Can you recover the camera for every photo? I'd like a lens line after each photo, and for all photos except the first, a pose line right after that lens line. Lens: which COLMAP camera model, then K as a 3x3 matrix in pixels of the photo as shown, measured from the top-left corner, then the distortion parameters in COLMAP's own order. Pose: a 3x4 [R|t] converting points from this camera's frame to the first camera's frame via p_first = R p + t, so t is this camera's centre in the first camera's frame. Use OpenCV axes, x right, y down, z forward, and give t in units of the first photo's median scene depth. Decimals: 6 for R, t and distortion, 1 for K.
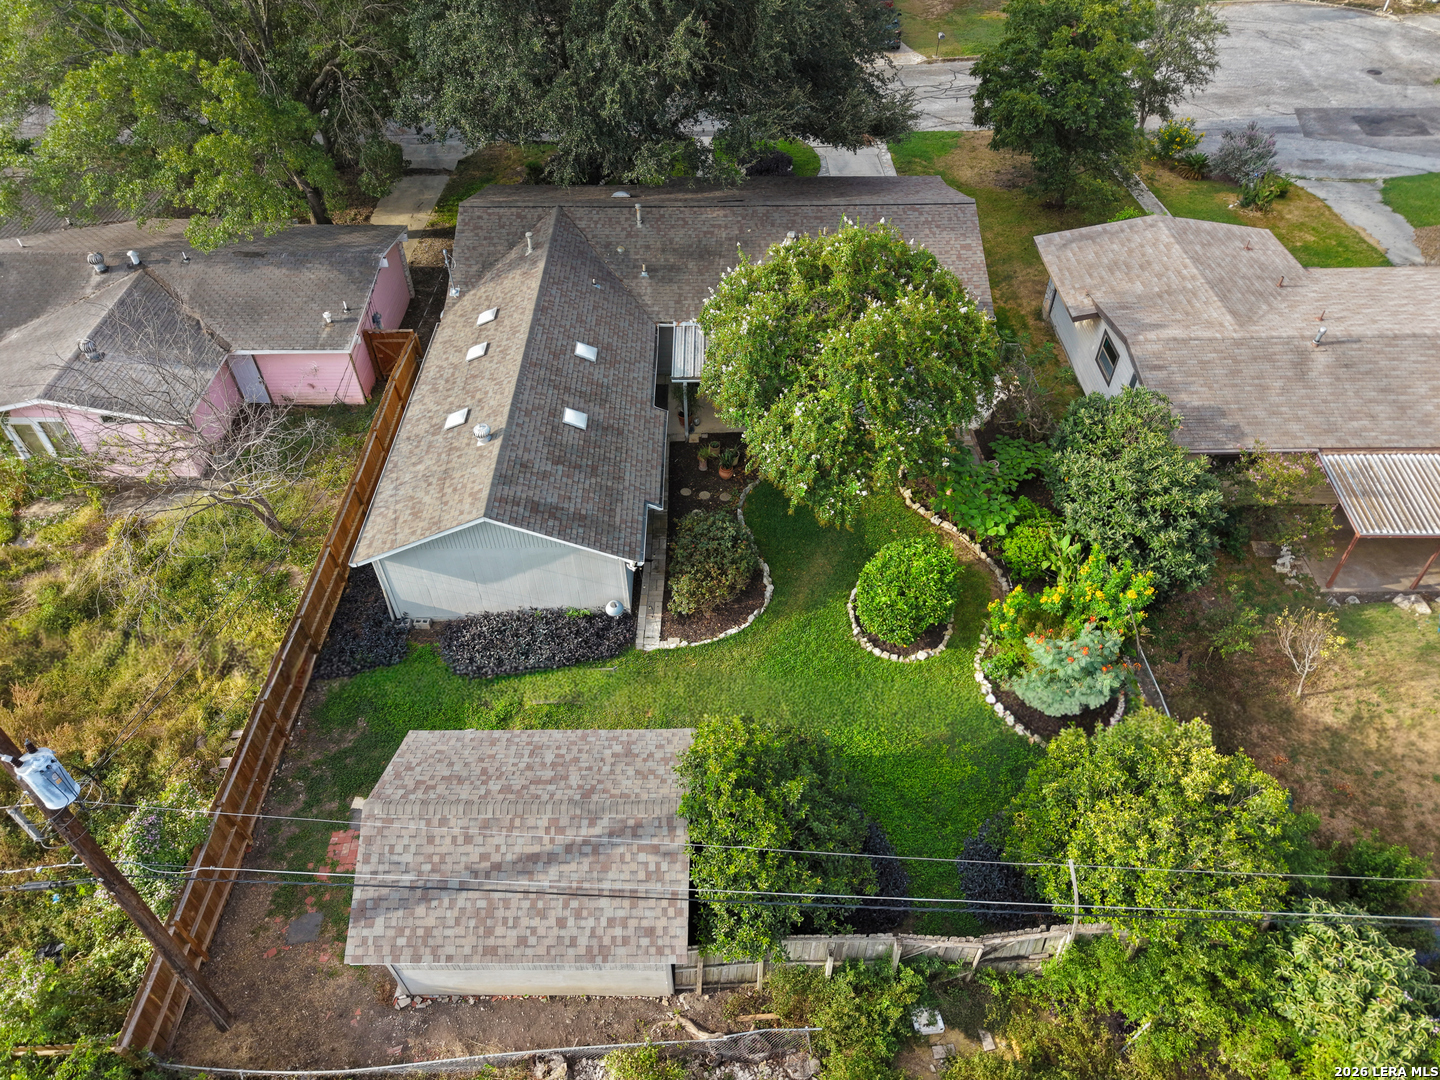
lens RADIAL K [[985.3, 0, 720.0], [0, 985.3, 540.0], [0, 0, 1]] dist [0.046165, -0.001599]
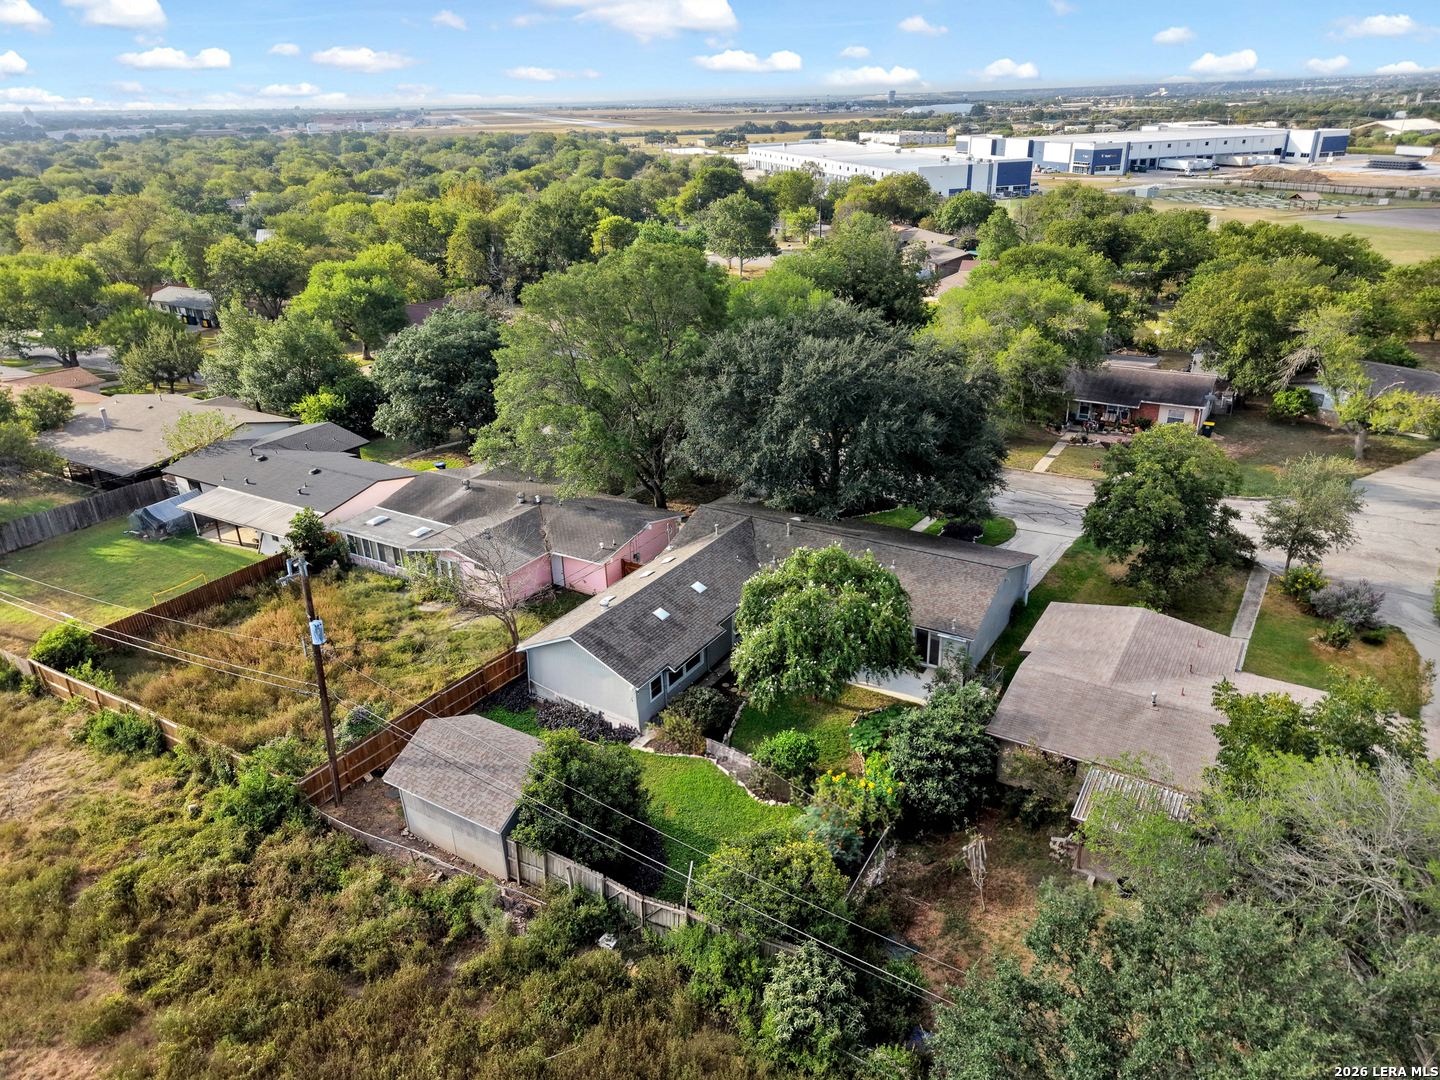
lens RADIAL K [[985.3, 0, 720.0], [0, 985.3, 540.0], [0, 0, 1]] dist [0.046165, -0.001599]
pose [[0.847887, 0.198402, -0.491655, 0.778690], [-0.359005, 0.897240, -0.257053, 0.168815], [0.390132, 0.394459, 0.831985, -0.439070]]
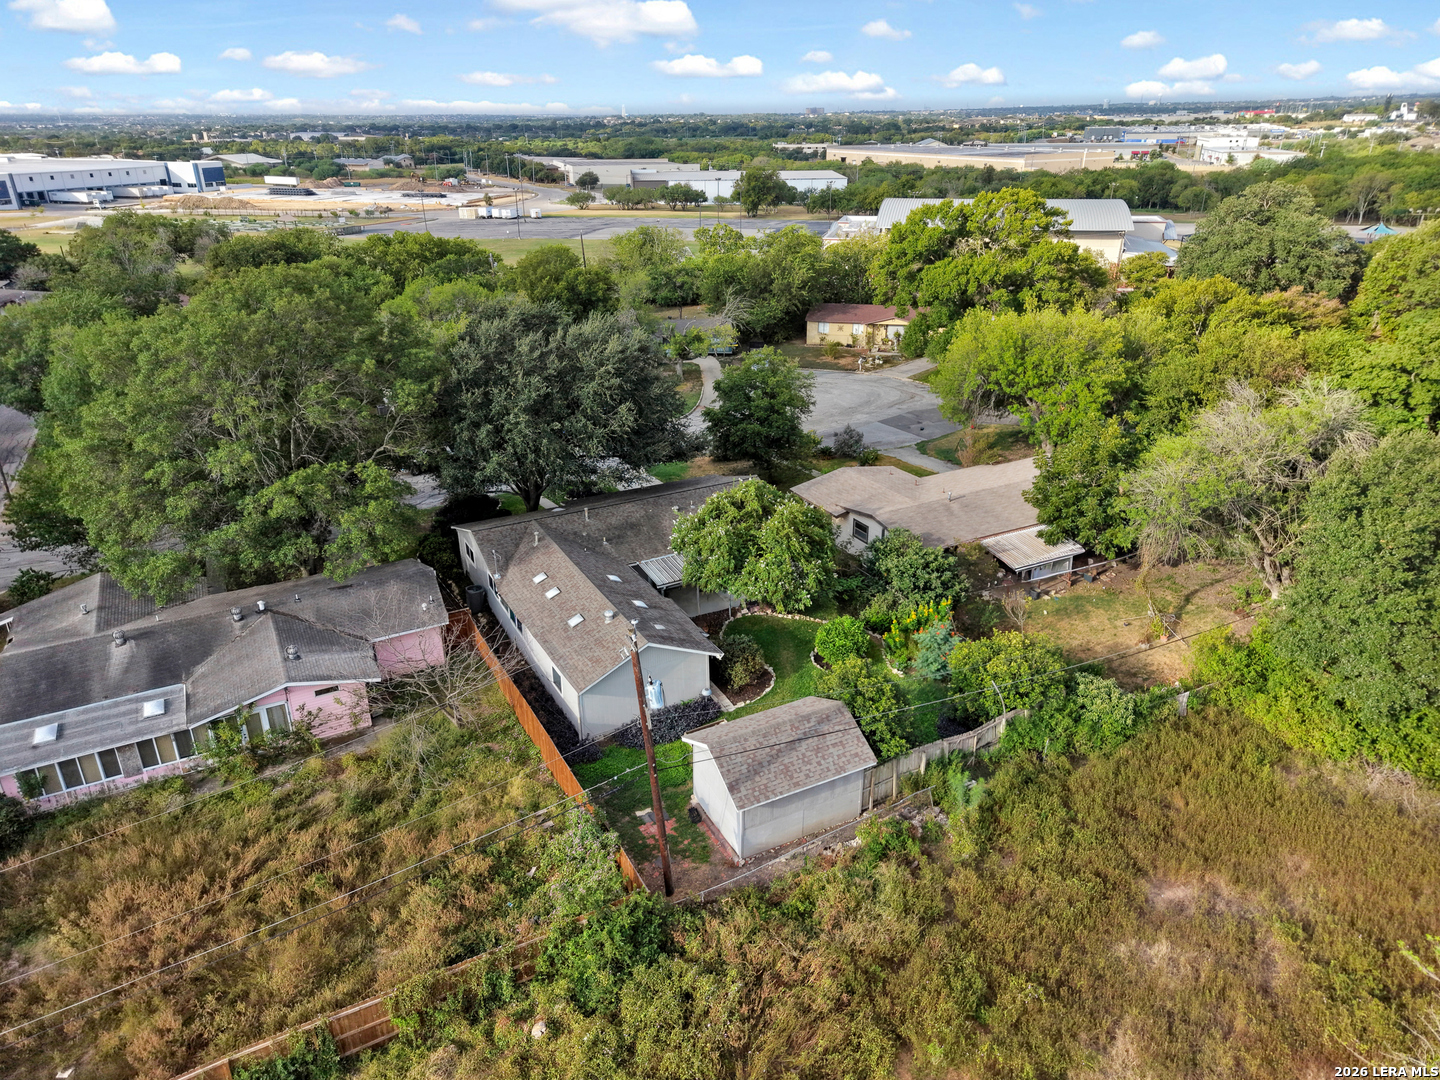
lens RADIAL K [[985.3, 0, 720.0], [0, 985.3, 540.0], [0, 0, 1]] dist [0.046165, -0.001599]
pose [[0.888504, -0.191463, 0.417016, -0.736967], [0.328494, 0.899937, -0.286713, 0.323953], [-0.320394, 0.391733, 0.862493, -0.591405]]
